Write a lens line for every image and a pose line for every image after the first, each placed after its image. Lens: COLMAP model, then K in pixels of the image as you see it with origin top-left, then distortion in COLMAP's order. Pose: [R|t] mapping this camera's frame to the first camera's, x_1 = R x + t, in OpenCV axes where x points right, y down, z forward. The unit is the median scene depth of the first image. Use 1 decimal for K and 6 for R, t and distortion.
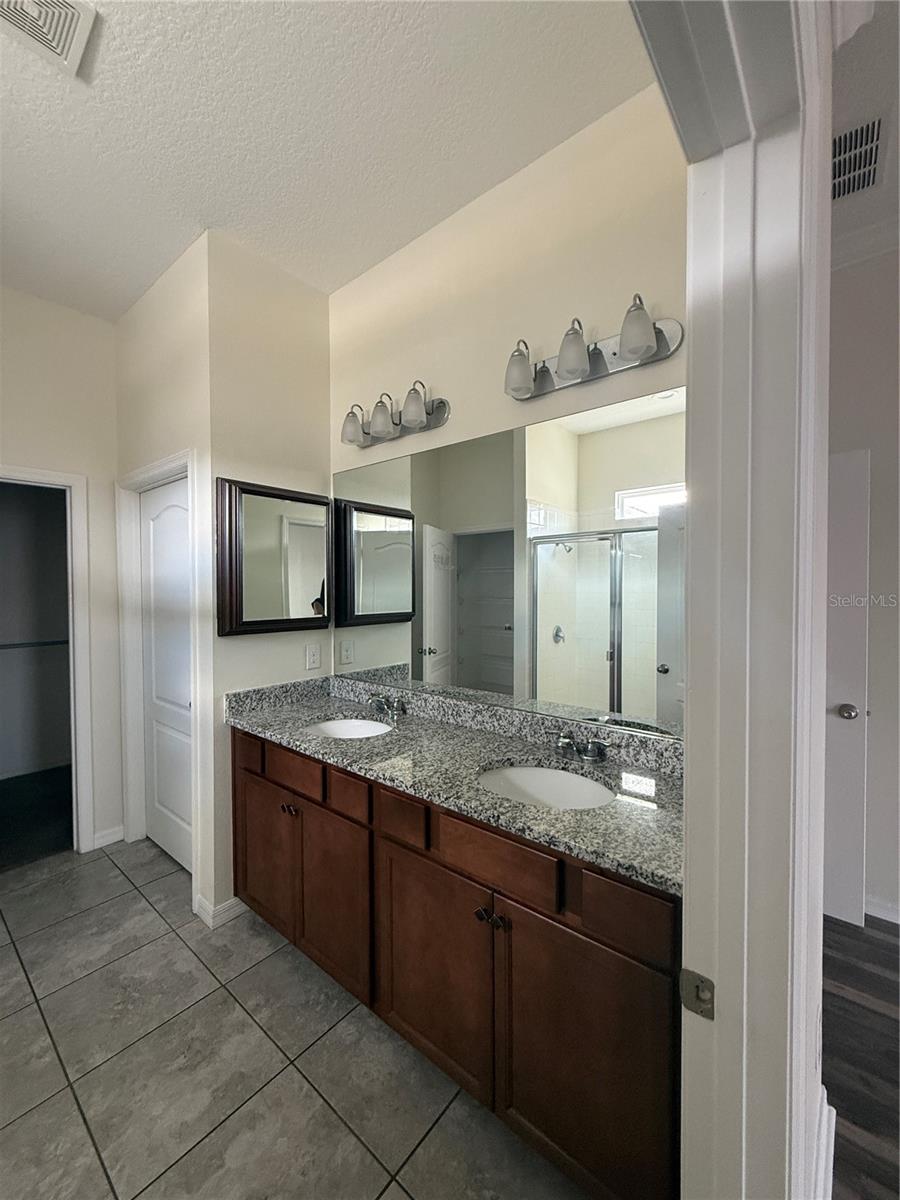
lens RADIAL K [[480.3, 0, 450.0], [0, 480.3, 600.0], [0, 0, 1]] dist [0.002178, 0.000100]
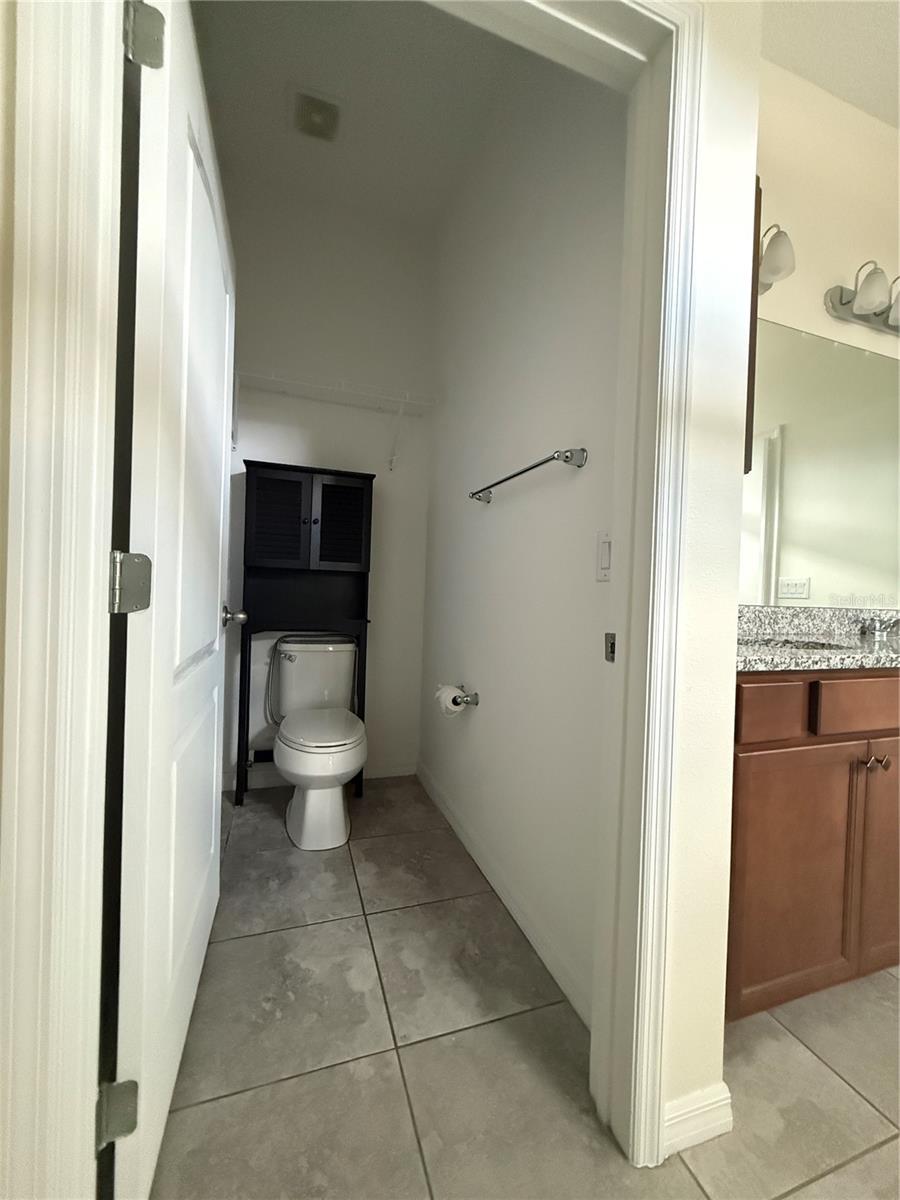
lens RADIAL K [[480.3, 0, 450.0], [0, 480.3, 600.0], [0, 0, 1]] dist [0.002178, 0.000100]
pose [[0.518746, 0.004735, 0.854915, -1.117859], [-0.016501, 0.999854, 0.004475, 0.207027], [-0.854769, -0.016428, 0.518749, 1.081723]]
